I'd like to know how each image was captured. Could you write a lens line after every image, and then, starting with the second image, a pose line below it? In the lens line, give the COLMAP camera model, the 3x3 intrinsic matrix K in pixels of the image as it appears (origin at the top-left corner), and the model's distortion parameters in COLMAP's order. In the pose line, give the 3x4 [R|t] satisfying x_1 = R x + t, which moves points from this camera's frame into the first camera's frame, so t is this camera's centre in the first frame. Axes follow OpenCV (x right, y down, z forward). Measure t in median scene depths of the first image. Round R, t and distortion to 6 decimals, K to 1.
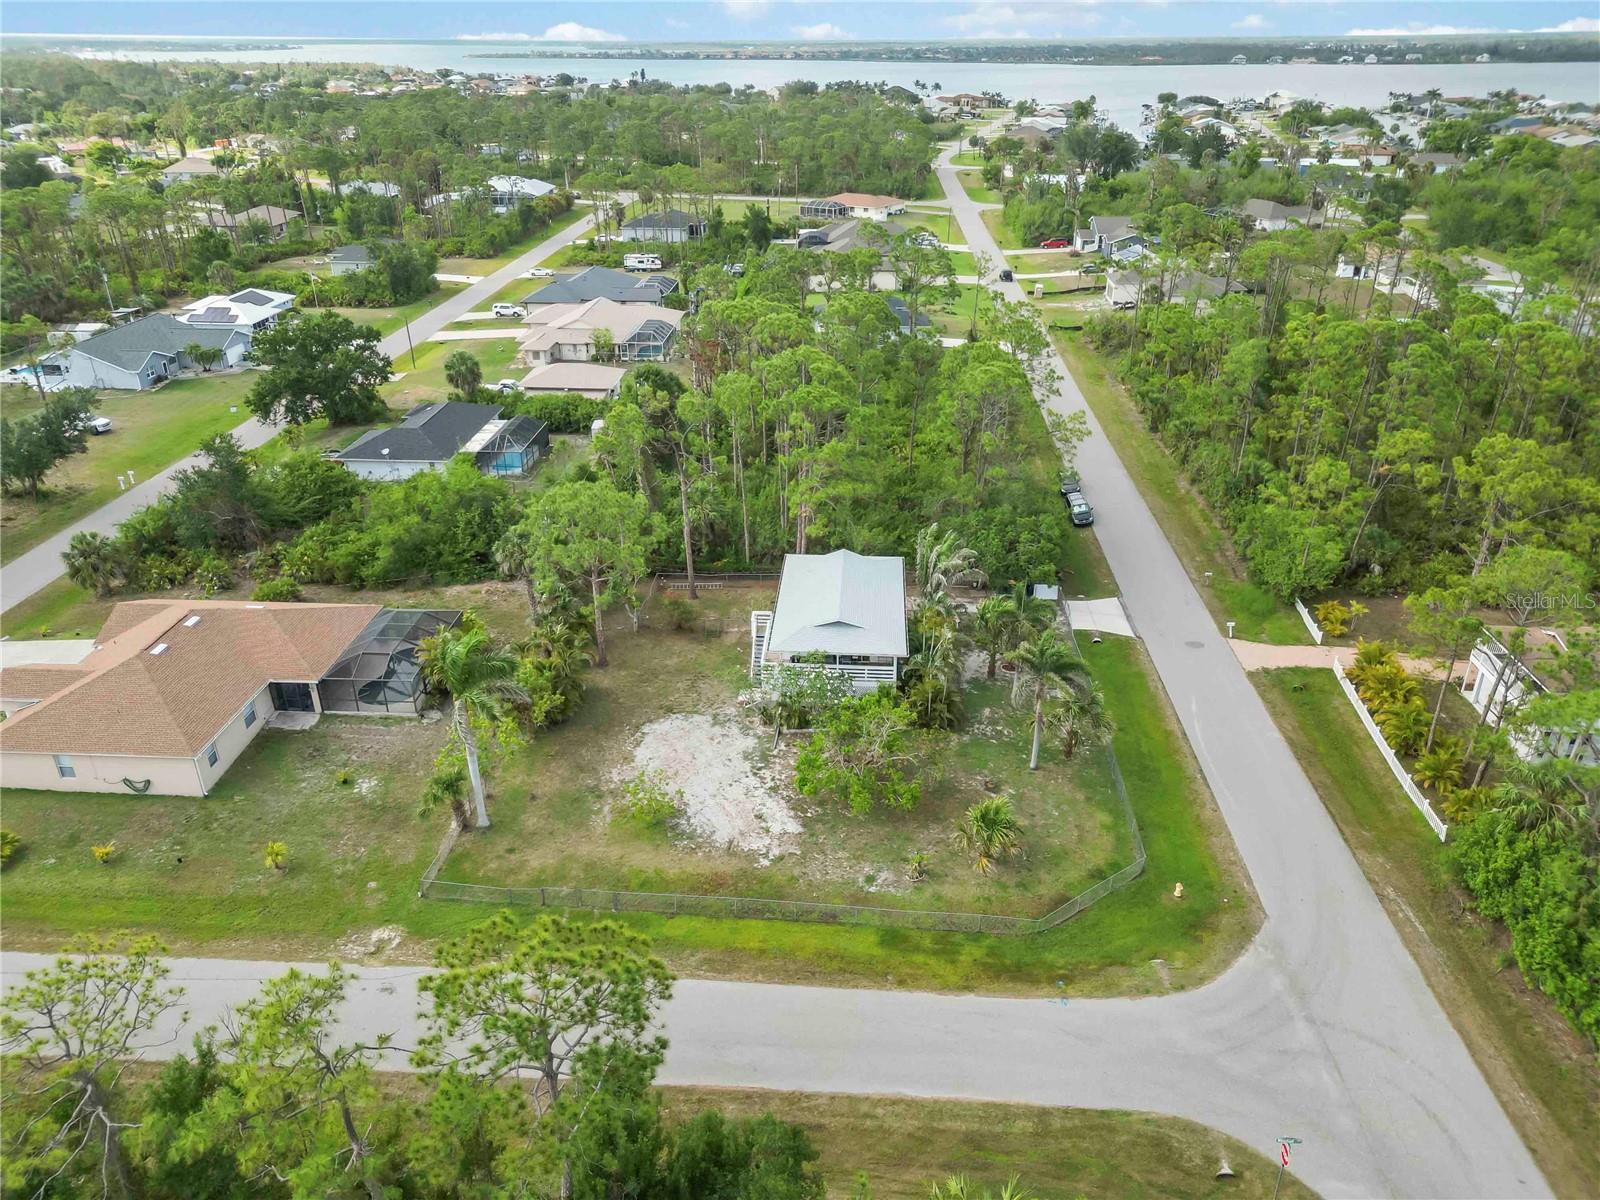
lens RADIAL K [[1134.9, 0, 787.6], [0, 1134.9, 588.9], [0, 0, 1]] dist [0.057518, -0.047271]
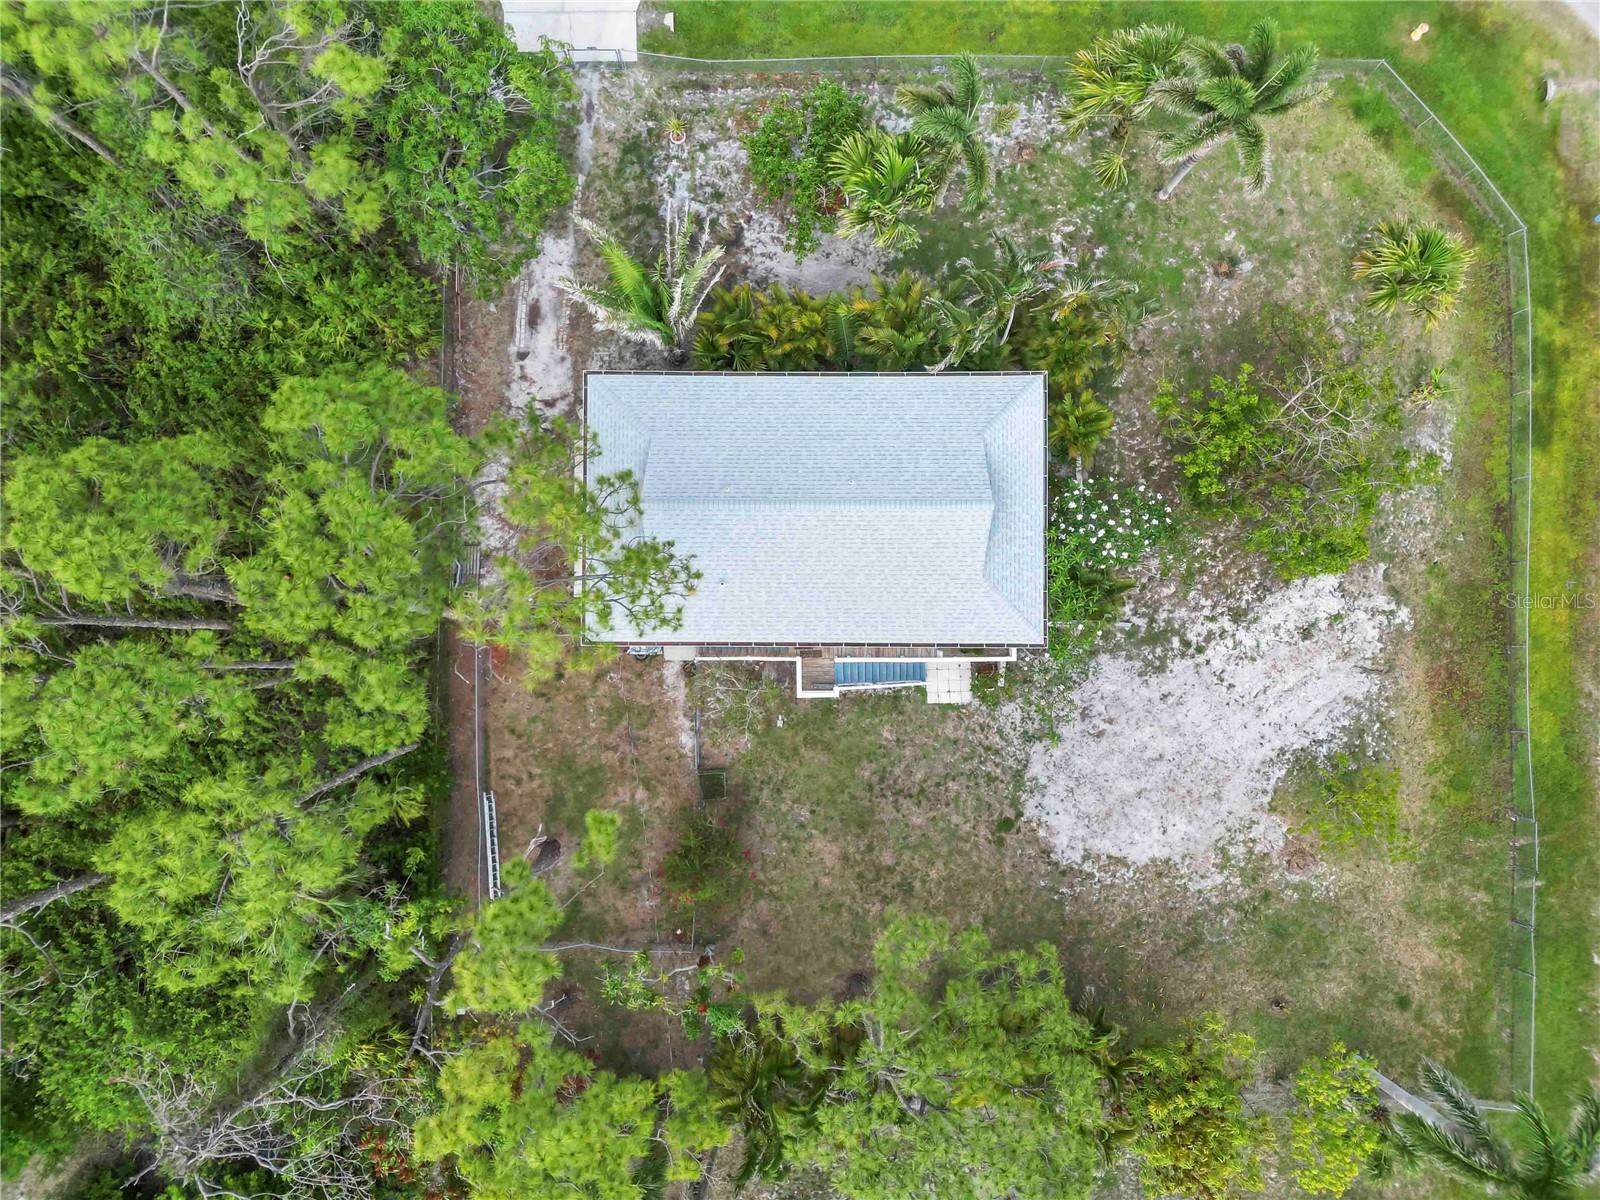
lens RADIAL K [[1134.9, 0, 787.6], [0, 1134.9, 588.9], [0, 0, 1]] dist [0.057518, -0.047271]
pose [[-0.072404, -0.996940, 0.029460, 0.001547], [0.440848, -0.005493, 0.897565, -0.454980], [-0.894657, 0.077975, 0.439897, 0.876055]]
